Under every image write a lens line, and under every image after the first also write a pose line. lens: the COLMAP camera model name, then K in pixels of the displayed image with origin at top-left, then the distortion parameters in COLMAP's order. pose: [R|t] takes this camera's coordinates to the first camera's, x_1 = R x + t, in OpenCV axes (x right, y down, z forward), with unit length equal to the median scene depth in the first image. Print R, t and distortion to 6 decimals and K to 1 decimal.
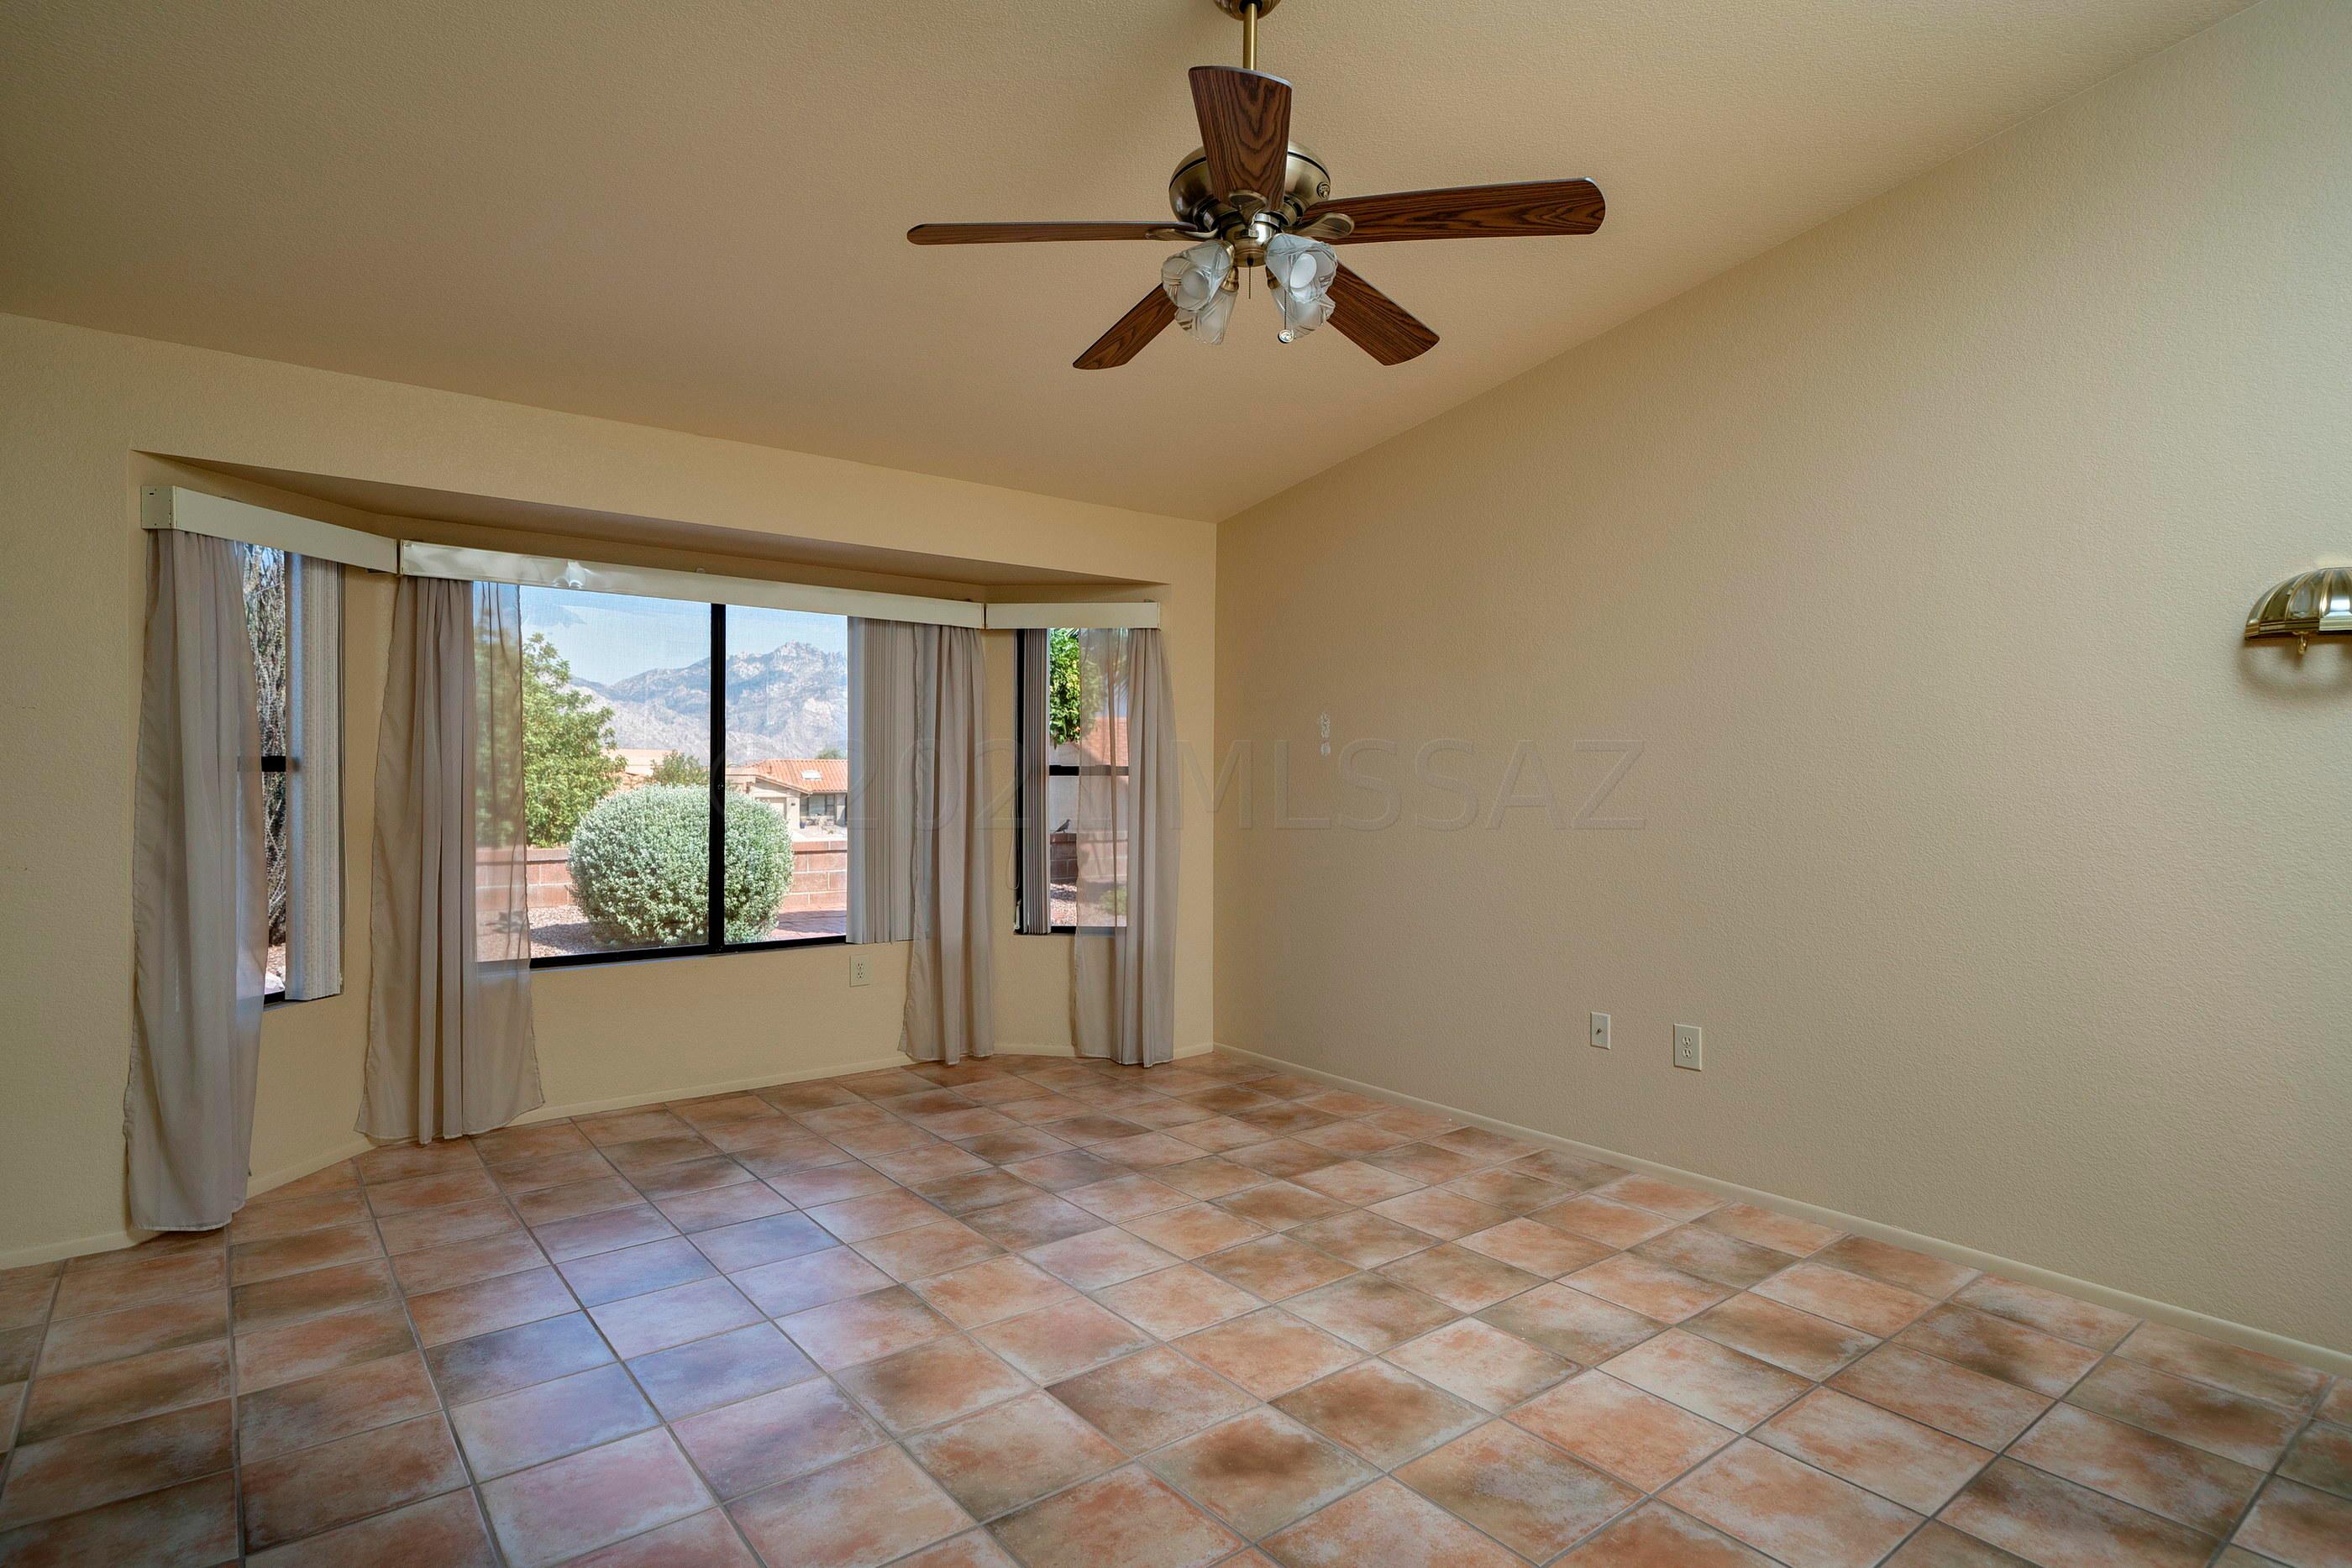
lens RADIAL K [[1199.0, 0, 1175.2], [0, 1199.0, 780.0], [0, 0, 1]] dist [0.000602, 0.001134]
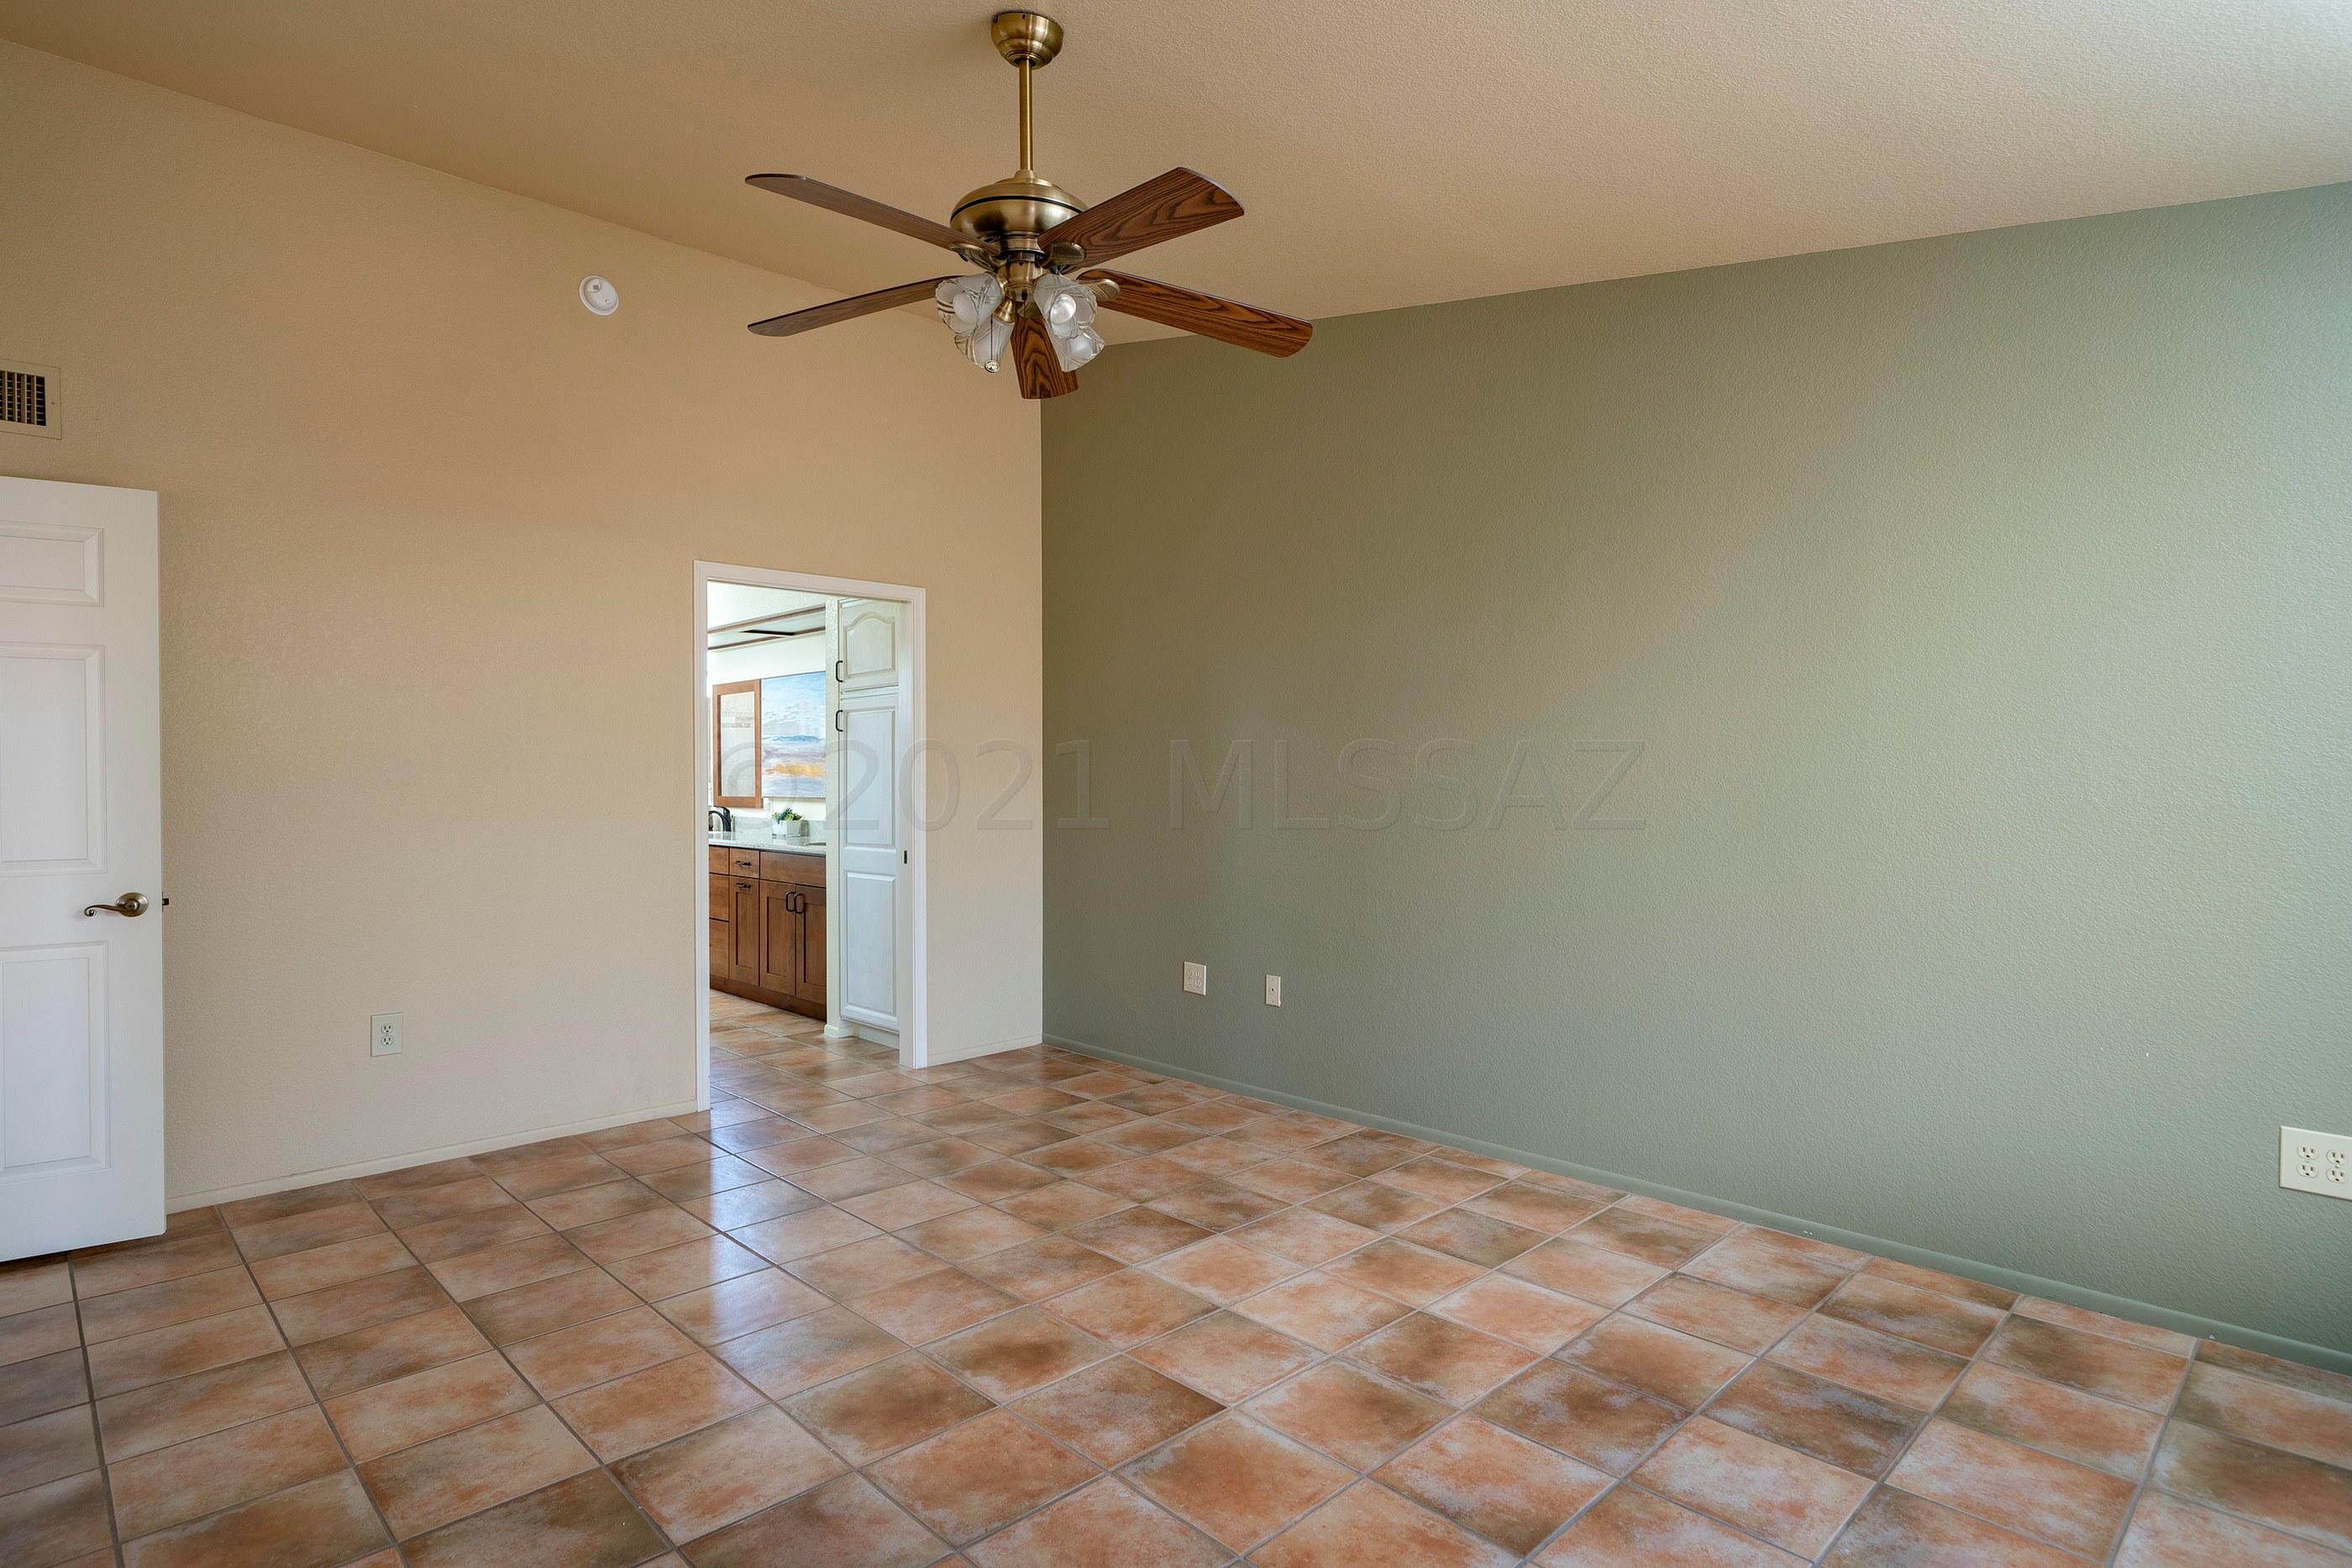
lens RADIAL K [[1199.0, 0, 1168.6], [0, 1199.0, 796.9], [0, 0, 1]] dist [0.000602, 0.001134]
pose [[-0.995258, -0.004584, -0.097166, 0.033616], [-0.006439, 0.999803, 0.018787, -0.003796], [0.097061, 0.019323, -0.995091, 1.908199]]
